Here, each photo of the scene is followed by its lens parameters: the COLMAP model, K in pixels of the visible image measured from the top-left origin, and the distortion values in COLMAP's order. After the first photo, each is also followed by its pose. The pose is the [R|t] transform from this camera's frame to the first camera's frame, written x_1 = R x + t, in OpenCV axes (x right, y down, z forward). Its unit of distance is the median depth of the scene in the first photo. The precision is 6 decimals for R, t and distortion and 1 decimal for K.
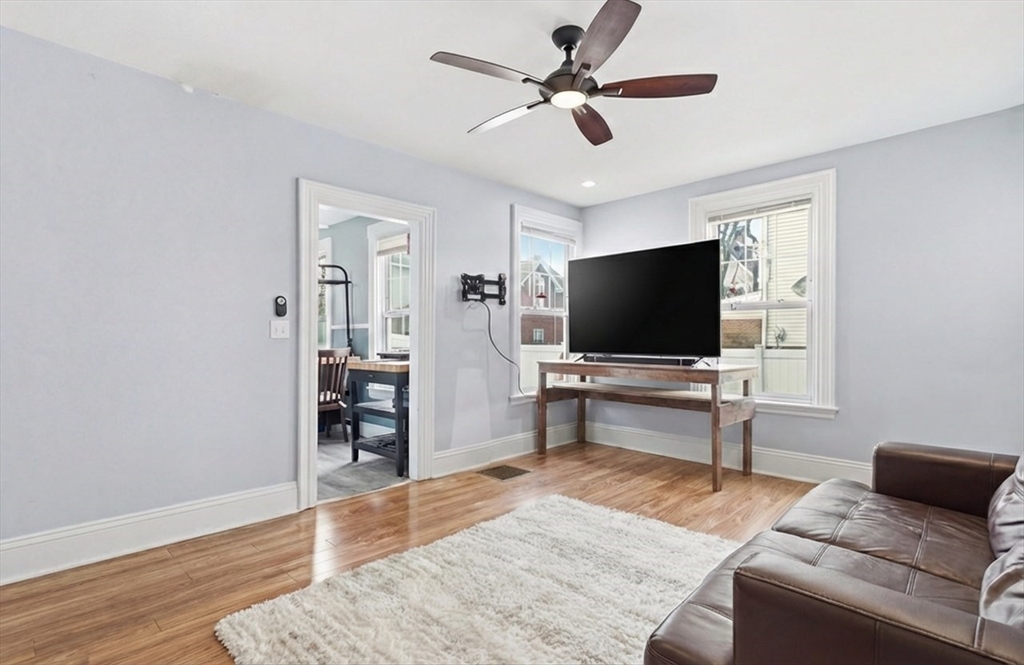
lens RADIAL K [[493.2, 0, 511.7], [0, 493.2, 333.7], [0, 0, 1]] dist [-0.001783, -0.000142]
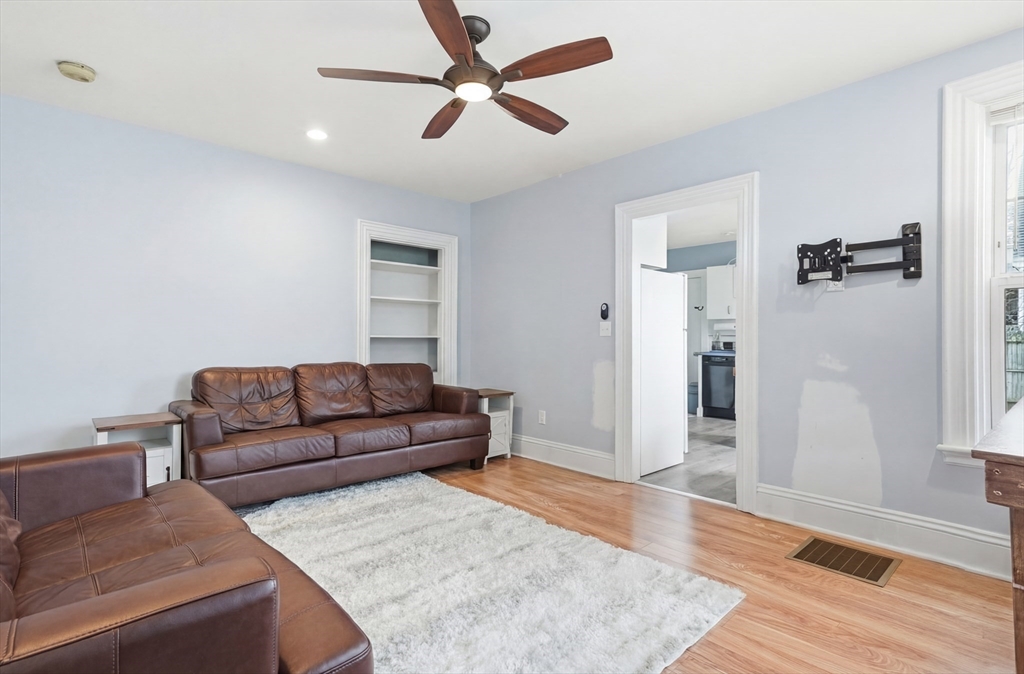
lens RADIAL K [[478.6, 0, 511.7], [0, 478.6, 336.4], [0, 0, 1]] dist [0.000701, -0.000003]
pose [[-0.006546, 0.001586, -0.999977, 0.572102], [0.004436, 0.999989, 0.001557, 0.005042], [0.999969, -0.004426, -0.006553, 0.585120]]
